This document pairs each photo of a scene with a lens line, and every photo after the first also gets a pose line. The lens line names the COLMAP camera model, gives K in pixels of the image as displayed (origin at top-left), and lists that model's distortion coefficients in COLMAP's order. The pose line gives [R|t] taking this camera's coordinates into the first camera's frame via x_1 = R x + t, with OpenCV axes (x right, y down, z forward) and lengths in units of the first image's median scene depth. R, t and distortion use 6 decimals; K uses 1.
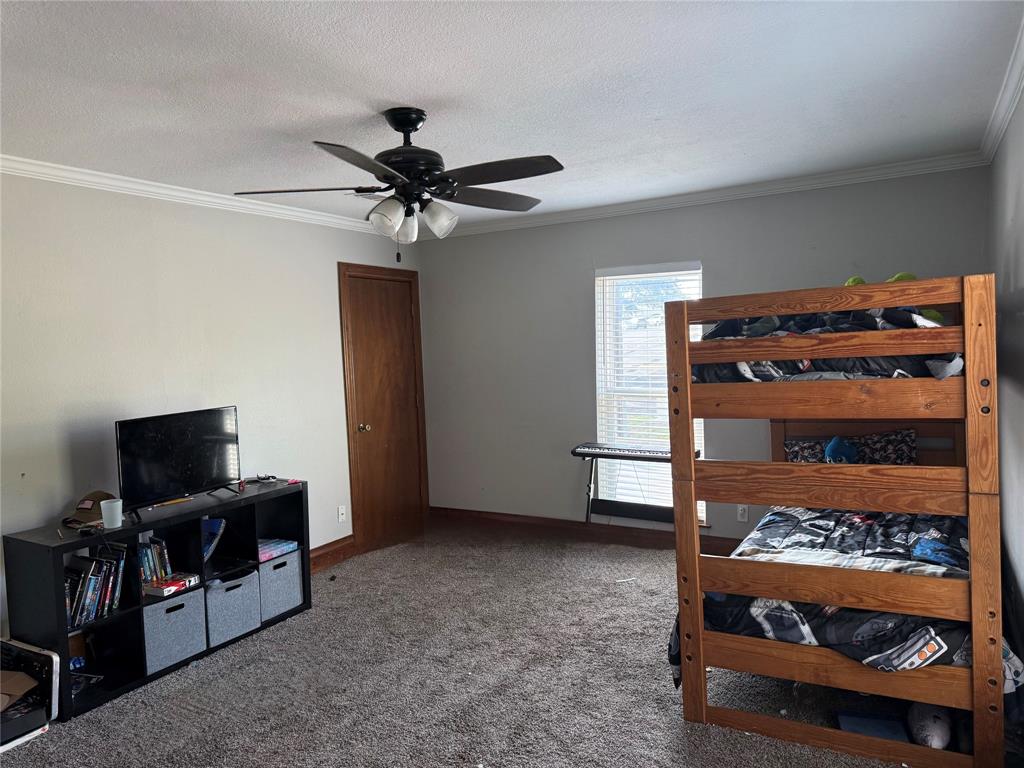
lens RADIAL K [[721.1, 0, 506.4], [0, 721.1, 382.3], [0, 0, 1]] dist [0.060826, -0.079868]
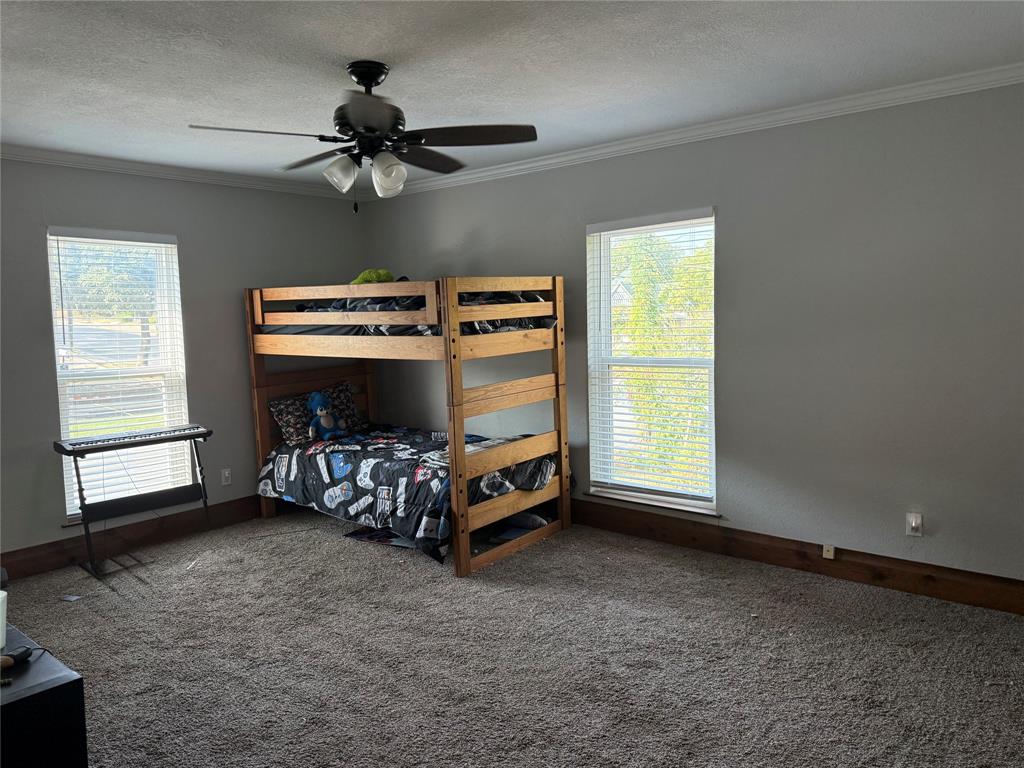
lens RADIAL K [[721.1, 0, 503.9], [0, 721.1, 379.3], [0, 0, 1]] dist [0.060826, -0.079868]
pose [[0.162985, -0.060501, 0.984772, -1.086047], [0.075260, 0.995972, 0.048733, 0.022097], [-0.983754, 0.066171, 0.166882, 0.662417]]
